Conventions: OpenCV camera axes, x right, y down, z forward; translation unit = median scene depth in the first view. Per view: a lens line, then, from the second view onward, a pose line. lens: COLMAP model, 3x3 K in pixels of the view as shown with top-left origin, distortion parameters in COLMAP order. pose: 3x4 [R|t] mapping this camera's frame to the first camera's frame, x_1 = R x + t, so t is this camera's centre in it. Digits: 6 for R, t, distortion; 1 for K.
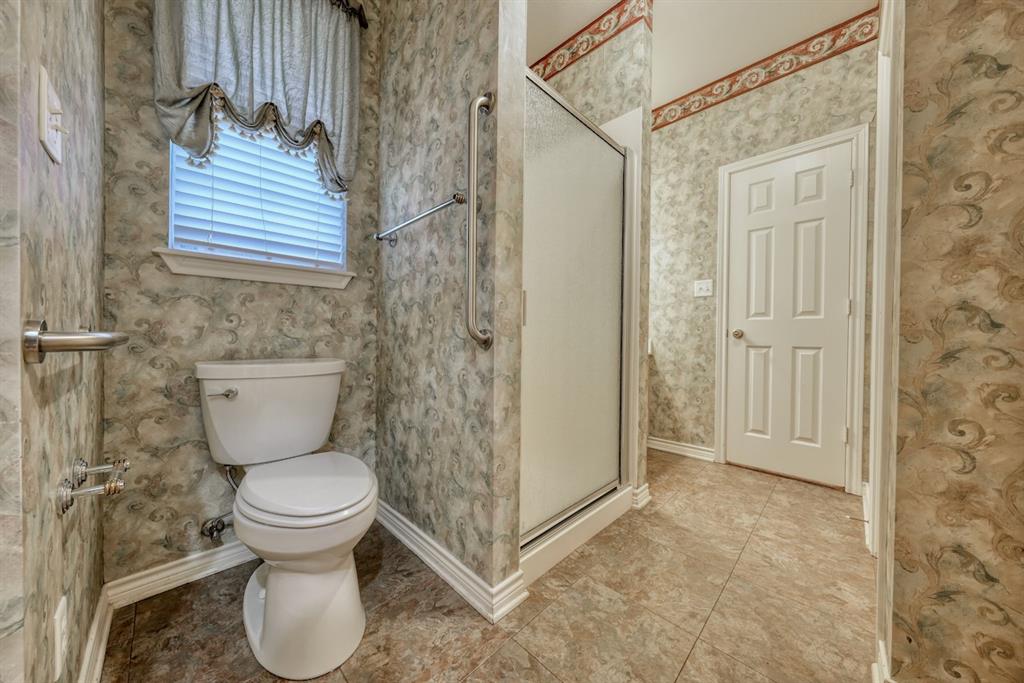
lens RADIAL K [[347.9, 0, 514.1], [0, 347.9, 340.8], [0, 0, 1]] dist [-0.000155, 0.000127]
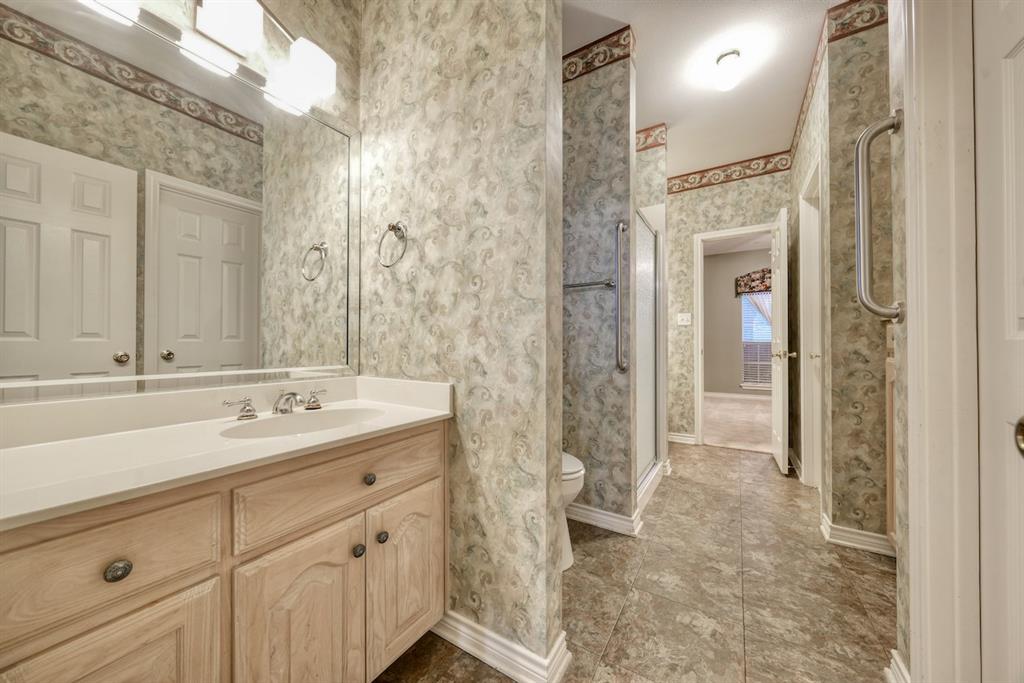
lens RADIAL K [[357.1, 0, 518.6], [0, 357.1, 341.3], [0, 0, 1]] dist [0.000635, 0.000032]
pose [[0.975980, -0.007375, 0.217736, -0.647969], [0.011459, 0.999781, -0.017502, -0.072266], [-0.217559, 0.019576, 0.975851, -0.382468]]
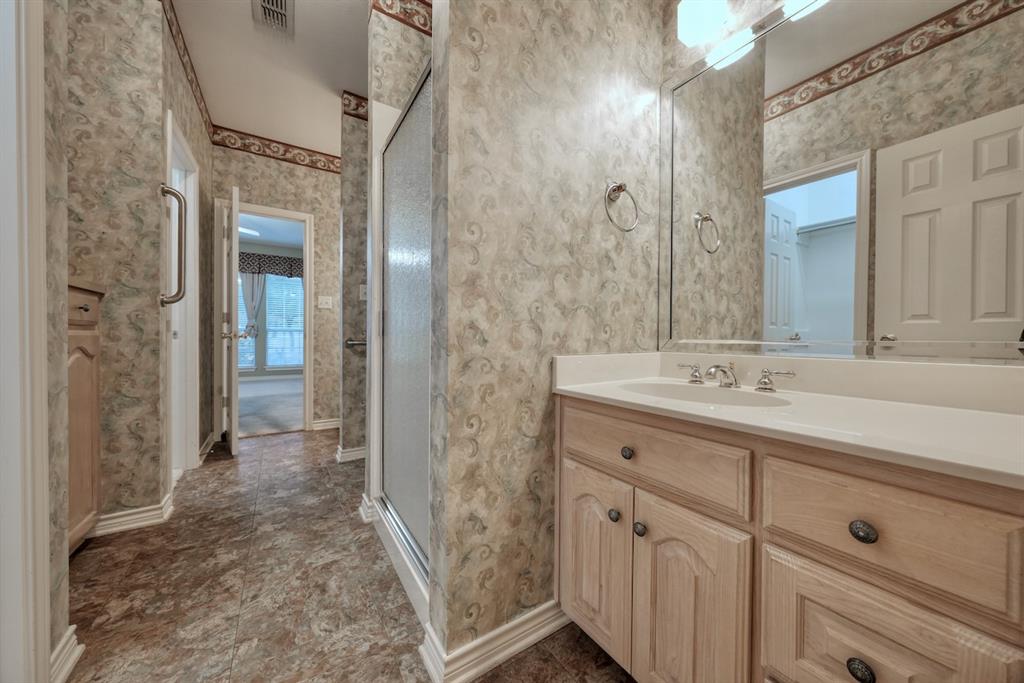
lens RADIAL K [[365.0, 0, 512.0], [0, 365.0, 341.5], [0, 0, 1]] dist [0.000048, 0.004790]
pose [[-0.235817, 0.016509, -0.971657, 0.992874], [-0.007869, 0.999790, 0.018897, -0.038337], [0.971766, 0.012102, -0.235638, 1.419573]]
